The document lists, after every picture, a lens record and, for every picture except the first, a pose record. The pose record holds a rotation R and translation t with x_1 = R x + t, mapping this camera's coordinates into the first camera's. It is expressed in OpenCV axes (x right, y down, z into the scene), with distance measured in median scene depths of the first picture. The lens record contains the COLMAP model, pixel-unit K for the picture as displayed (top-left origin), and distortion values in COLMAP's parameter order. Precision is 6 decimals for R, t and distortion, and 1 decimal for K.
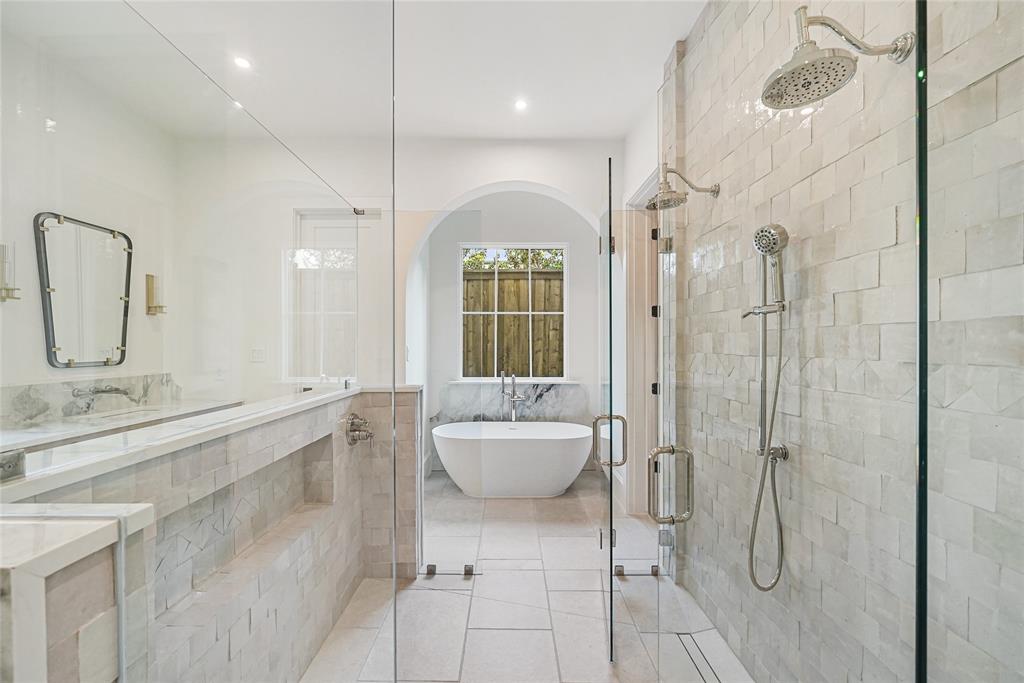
lens RADIAL K [[401.7, 0, 510.6], [0, 401.7, 344.8], [0, 0, 1]] dist [-0.015894, 0.004279]
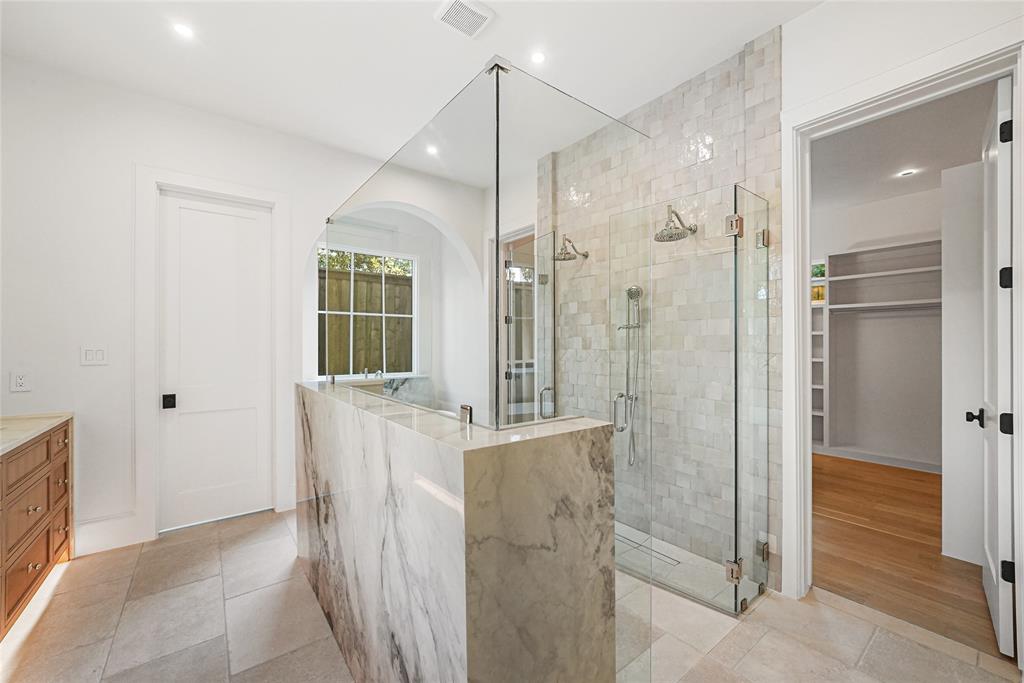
lens RADIAL K [[401.7, 0, 510.6], [0, 401.7, 344.8], [0, 0, 1]] dist [-0.015894, 0.004279]
pose [[0.797572, -0.002105, 0.603220, -0.347672], [0.001608, 0.999998, 0.001363, 0.001912], [-0.603222, -0.000117, 0.797573, -0.088818]]
